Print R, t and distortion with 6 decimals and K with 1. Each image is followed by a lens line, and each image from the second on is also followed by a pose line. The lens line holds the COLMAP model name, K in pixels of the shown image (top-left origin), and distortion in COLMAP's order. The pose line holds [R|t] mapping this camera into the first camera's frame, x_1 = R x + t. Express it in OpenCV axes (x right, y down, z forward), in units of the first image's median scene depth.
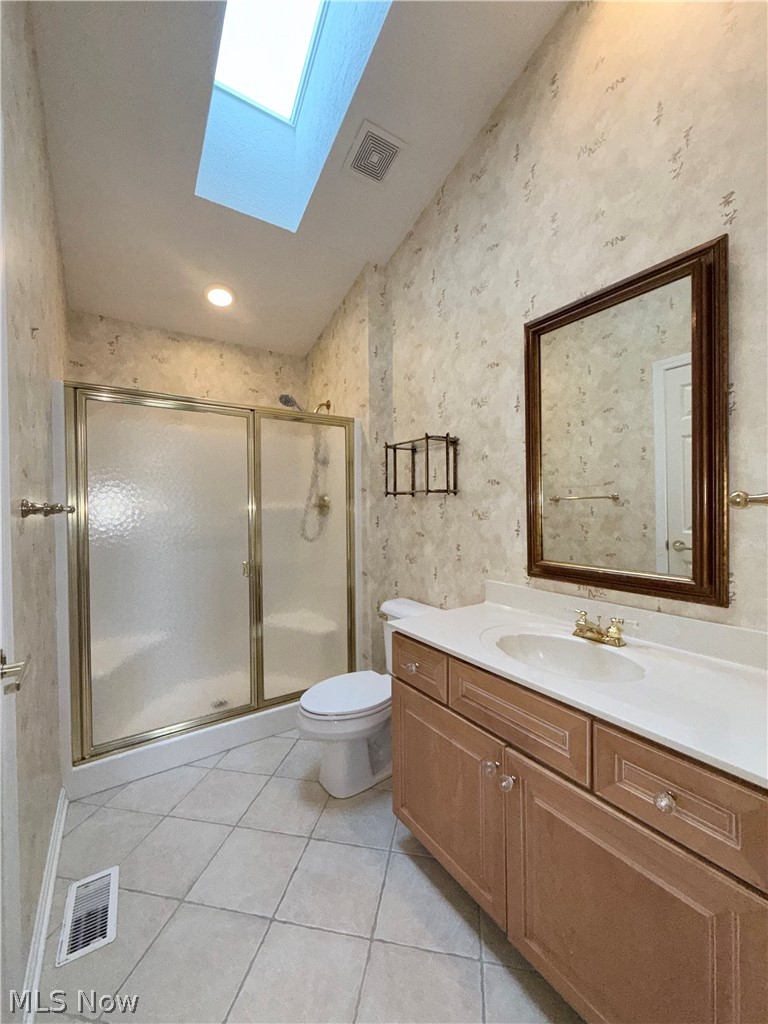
lens RADIAL K [[411.1, 0, 385.4], [0, 411.1, 508.8], [0, 0, 1]] dist [-0.002970, 0.000579]
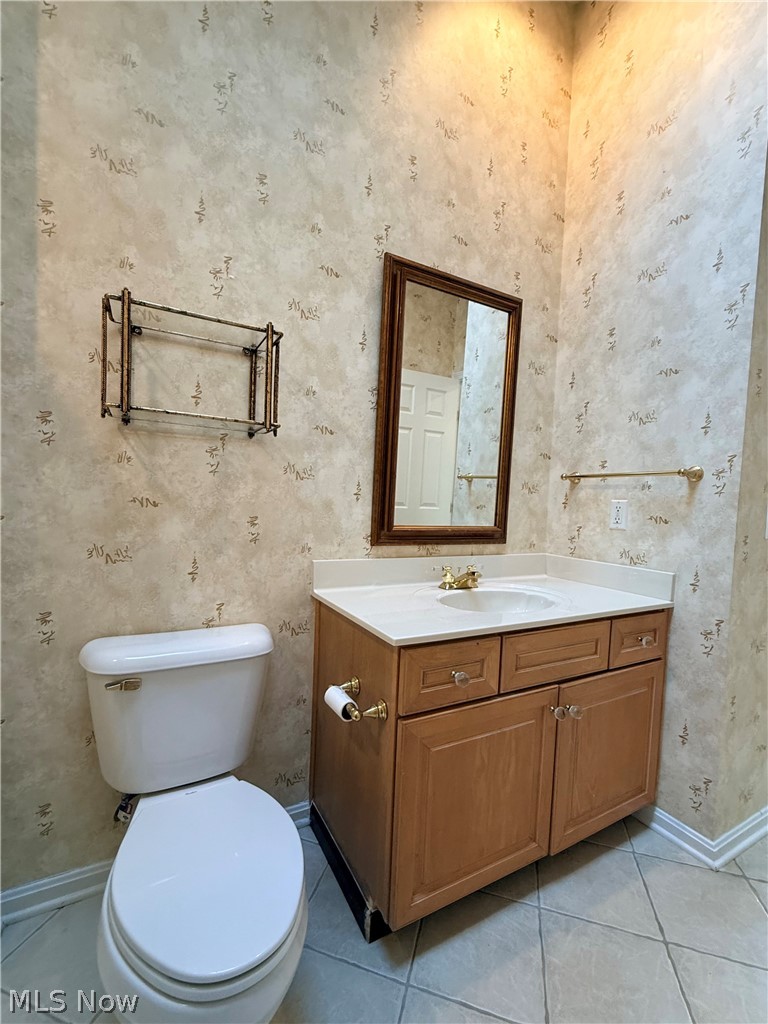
lens RADIAL K [[411.1, 0, 406.2], [0, 411.1, 519.8], [0, 0, 1]] dist [-0.002970, 0.000579]
pose [[0.107481, -0.037539, 0.993498, -0.515014], [-0.033593, 0.998579, 0.041365, 0.068628], [-0.993639, -0.037820, 0.106068, 0.828413]]
